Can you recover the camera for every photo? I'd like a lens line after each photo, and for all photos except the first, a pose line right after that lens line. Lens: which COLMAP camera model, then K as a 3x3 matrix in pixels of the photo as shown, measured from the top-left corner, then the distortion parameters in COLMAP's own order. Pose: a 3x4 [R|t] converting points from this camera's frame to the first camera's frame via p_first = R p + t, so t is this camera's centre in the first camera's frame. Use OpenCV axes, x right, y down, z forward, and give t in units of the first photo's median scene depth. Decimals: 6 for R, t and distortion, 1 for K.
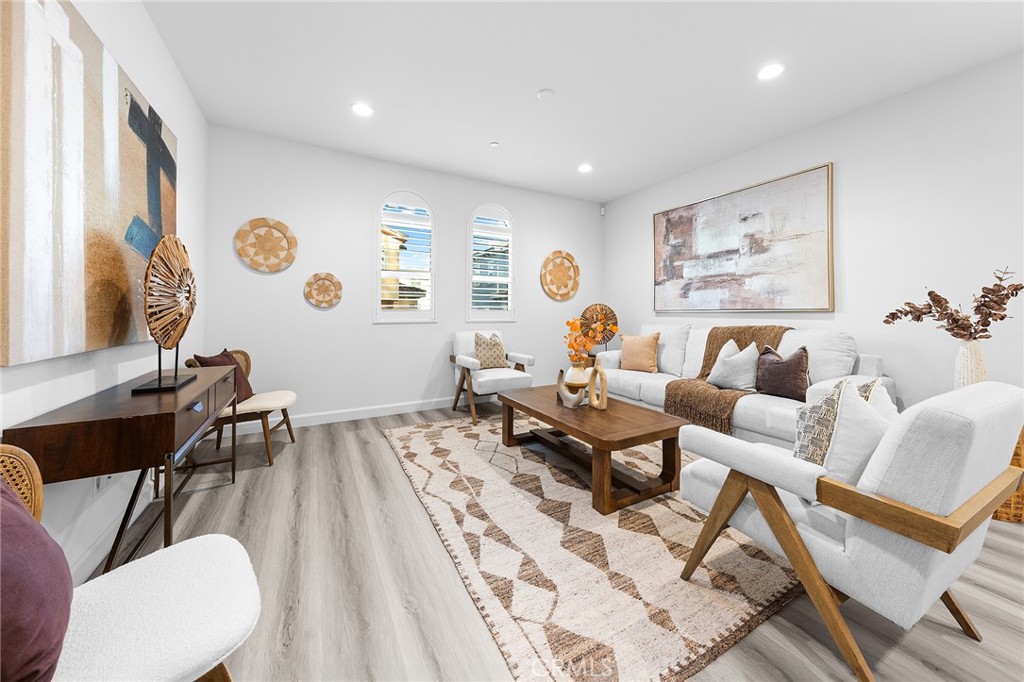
lens RADIAL K [[350.8, 0, 502.1], [0, 350.8, 307.5], [0, 0, 1]] dist [0.006838, -0.000875]
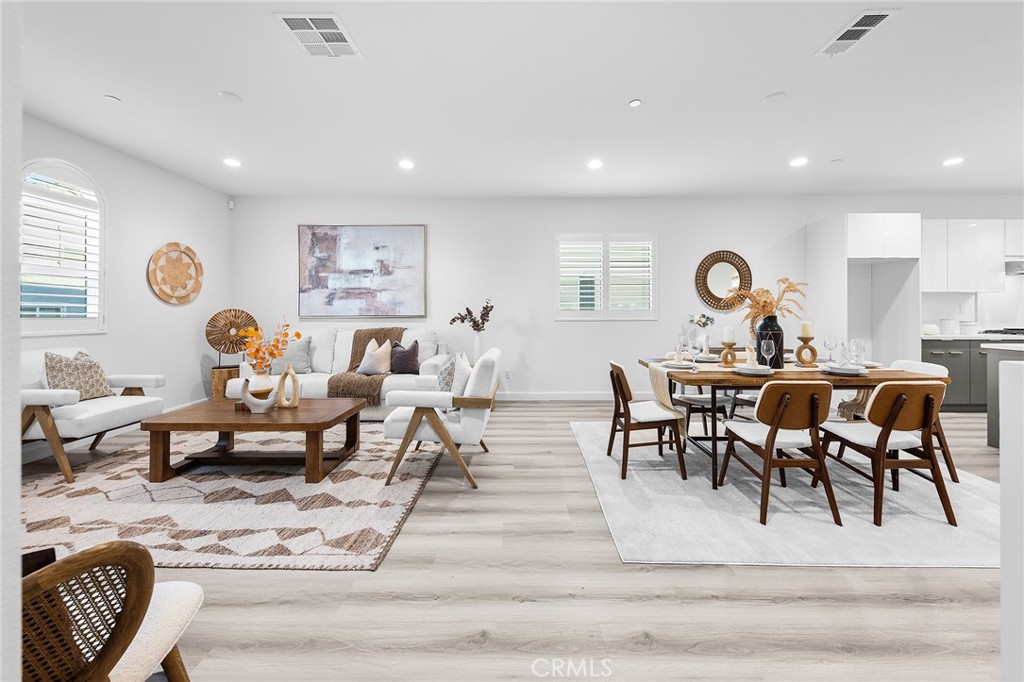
lens RADIAL K [[364.2, 0, 512.2], [0, 364.2, 315.5], [0, 0, 1]] dist [-0.004361, -0.000115]
pose [[0.486101, -0.008878, 0.873858, -0.283715], [-0.011451, 0.999798, 0.016528, -0.023970], [-0.873828, -0.018041, 0.485901, -0.133875]]
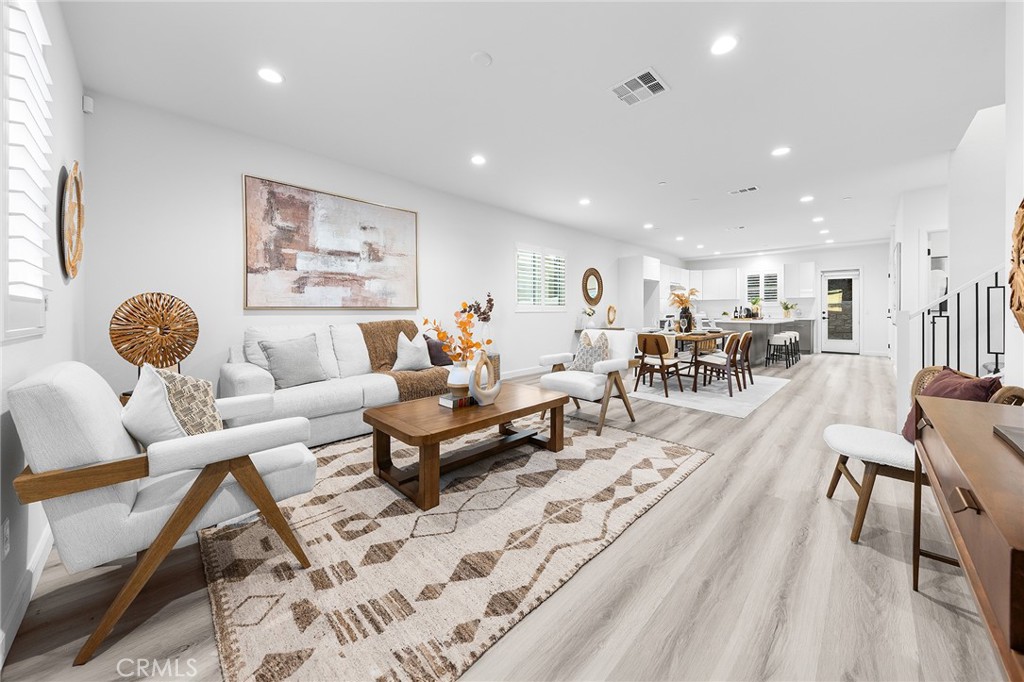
lens RADIAL K [[360.8, 0, 509.0], [0, 360.8, 316.9], [0, 0, 1]] dist [-0.004218, -0.000235]
pose [[-0.286374, -0.014038, 0.958015, -0.580465], [-0.010652, 0.999878, 0.011468, 0.018848], [-0.958059, -0.006921, -0.286489, 0.904085]]
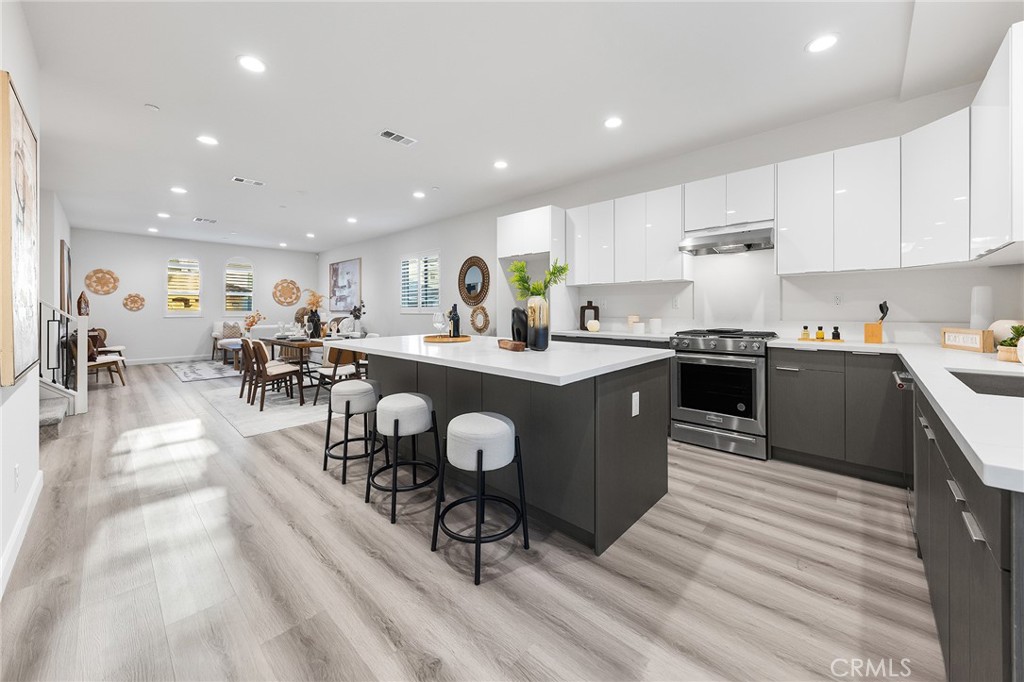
lens RADIAL K [[406.2, 0, 518.6], [0, 406.2, 316.3], [0, 0, 1]] dist [-0.009519, 0.000807]
pose [[0.955542, -0.004247, 0.294826, 1.023739], [-0.003525, 0.999660, 0.025826, -0.033607], [-0.294835, -0.025717, 0.955202, -2.073399]]
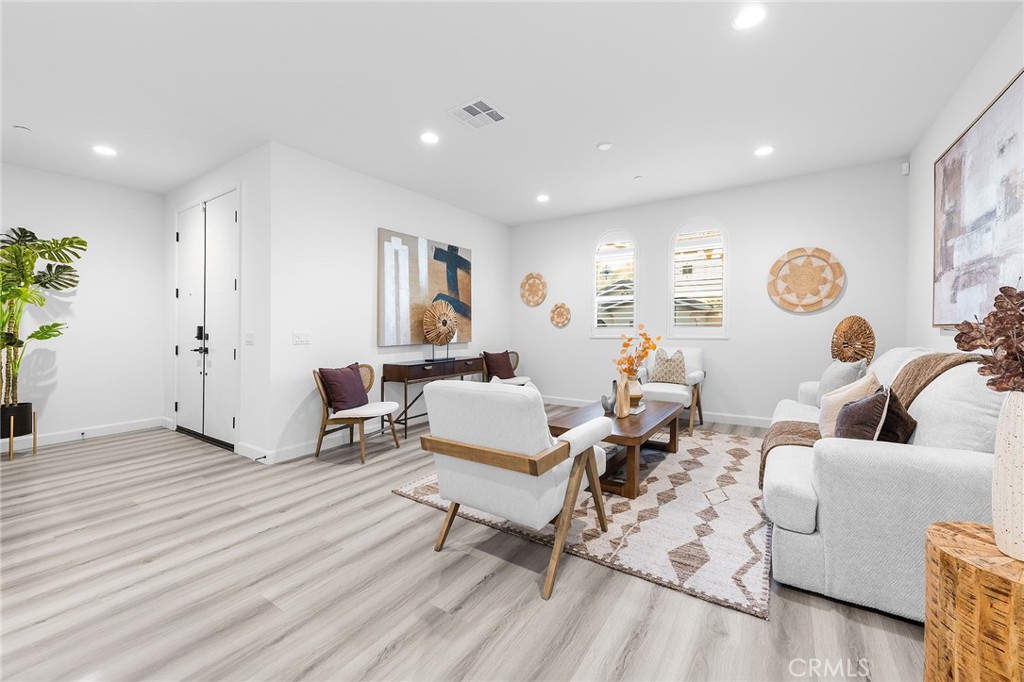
lens RADIAL K [[395.4, 0, 543.7], [0, 395.4, 324.3], [0, 0, 1]] dist [0.023255, -0.002894]
pose [[0.501130, -0.014914, -0.865243, 0.903630], [0.019324, 0.999795, -0.006042, -0.002318], [0.865156, -0.013692, 0.501316, 0.112508]]
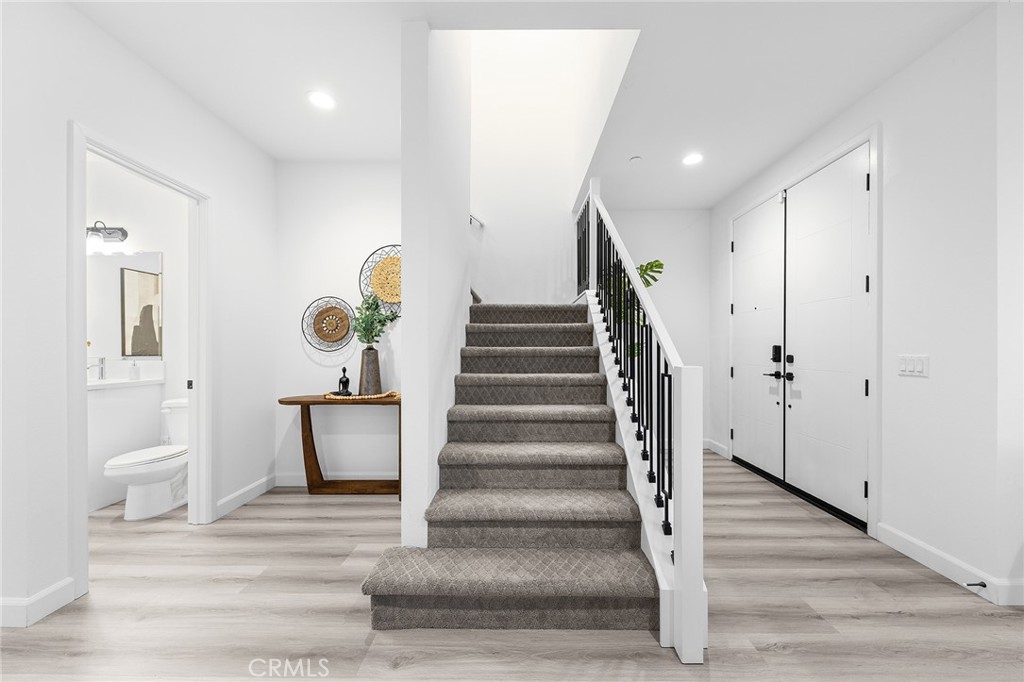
lens RADIAL K [[378.4, 0, 508.8], [0, 378.4, 347.7], [0, 0, 1]] dist [0.009675, -0.000707]
pose [[-0.477190, -0.003513, -0.878793, 0.454168], [0.010741, 0.999894, -0.009830, -0.016369], [0.878734, -0.014130, -0.477102, -0.289384]]
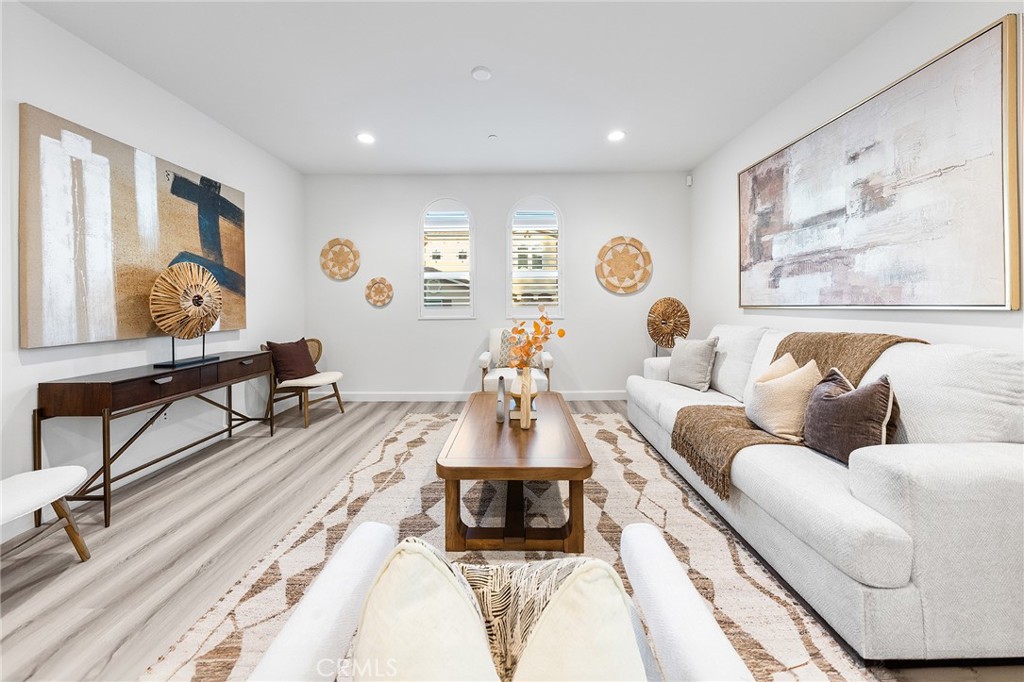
lens RADIAL K [[335.7, 0, 509.1], [0, 335.7, 307.2], [0, 0, 1]] dist [-0.000859, -0.001110]
pose [[0.875863, -0.004790, -0.482536, 0.454429], [0.014997, 0.999738, 0.017298, -0.010343], [0.482326, -0.022388, 0.875705, 0.202771]]
